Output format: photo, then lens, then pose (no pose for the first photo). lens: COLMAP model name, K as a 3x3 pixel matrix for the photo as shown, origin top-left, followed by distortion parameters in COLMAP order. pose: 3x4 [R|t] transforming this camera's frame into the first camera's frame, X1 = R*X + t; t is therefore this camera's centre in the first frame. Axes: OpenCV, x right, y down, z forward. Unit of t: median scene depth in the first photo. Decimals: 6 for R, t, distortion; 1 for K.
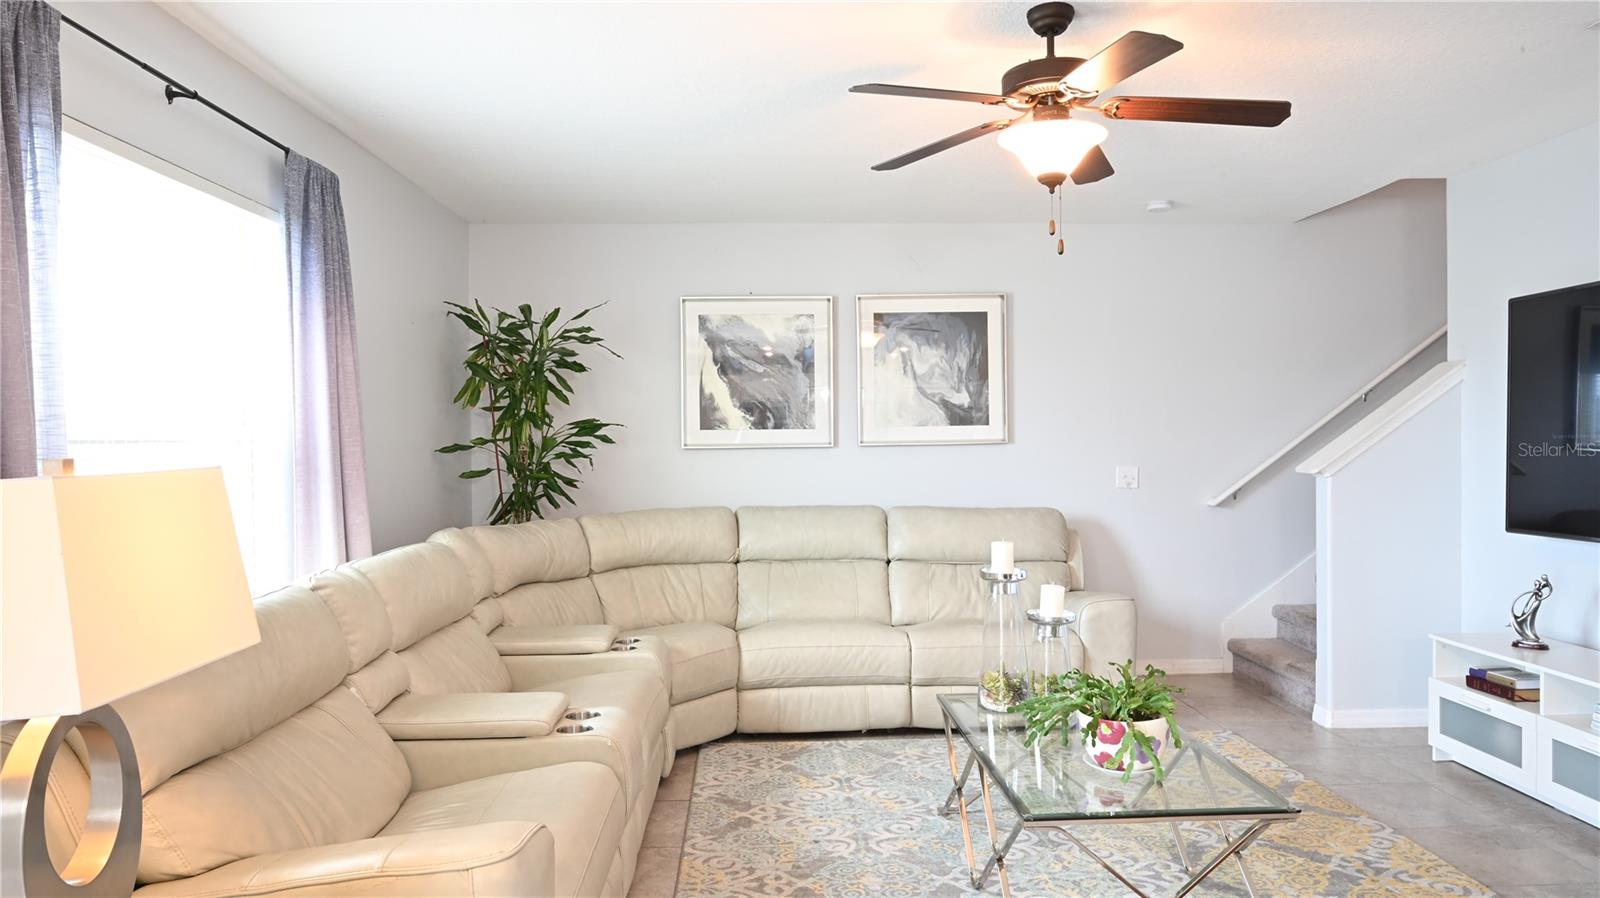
lens RADIAL K [[1024.3, 0, 801.2], [0, 1024.3, 450.0], [0, 0, 1]] dist [0.029061, 0.001088]
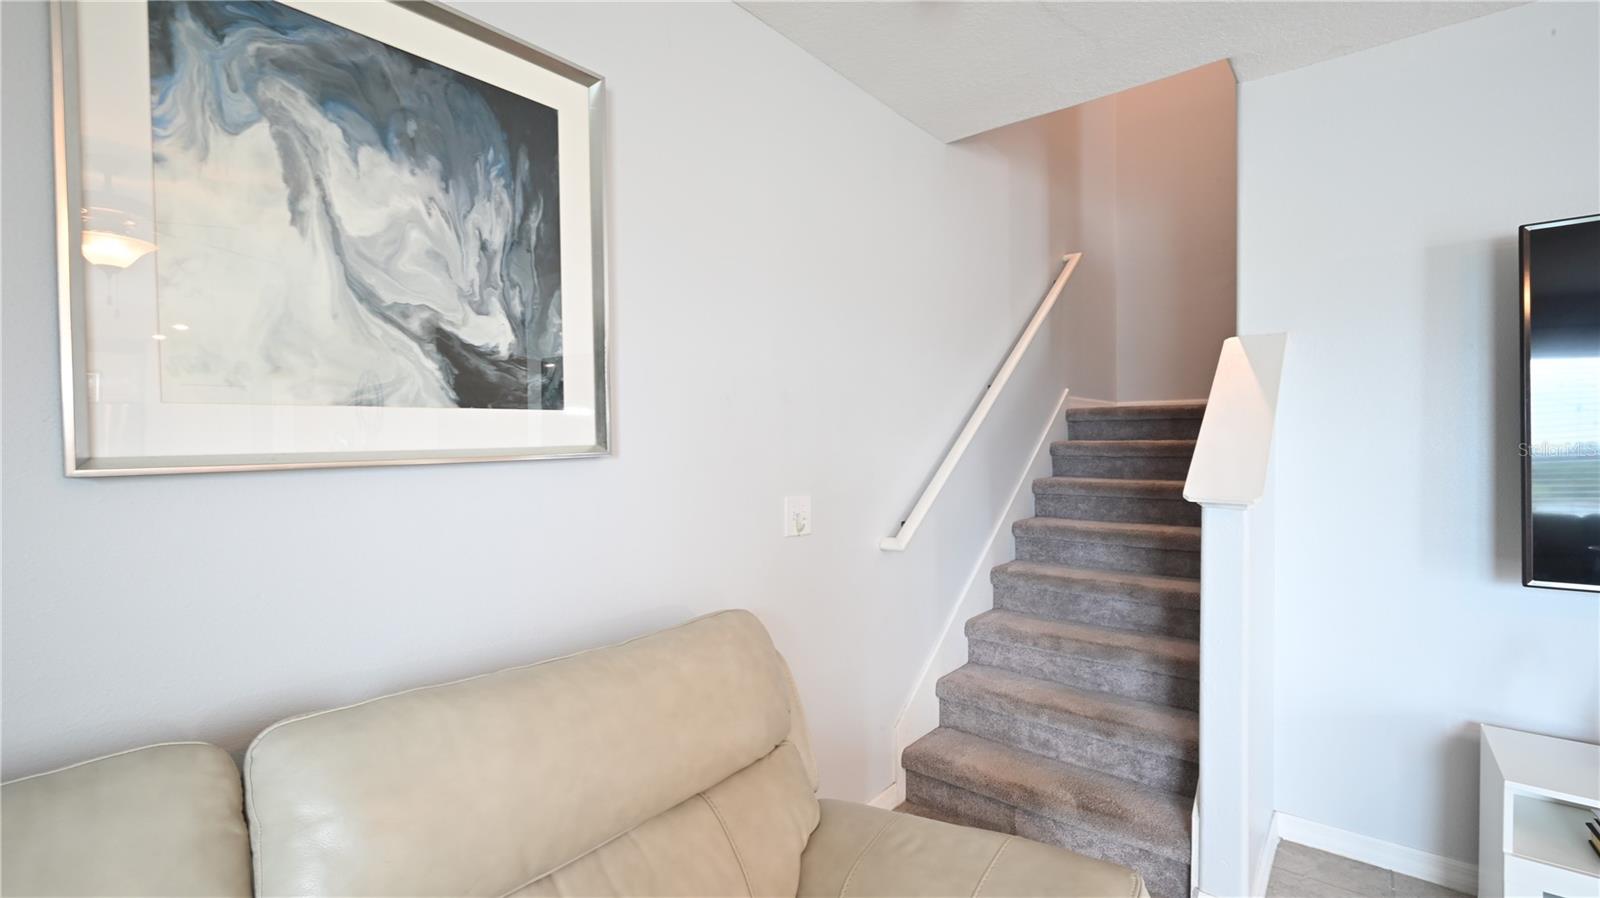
lens RADIAL K [[691.6, 0, 804.3], [0, 691.6, 448.4], [0, 0, 1]] dist [-0.001656, 0.000037]
pose [[0.670417, -0.010875, 0.741905, 0.051970], [0.008325, 0.999940, 0.007134, -0.010922], [-0.741938, 0.001393, 0.670467, 0.761400]]
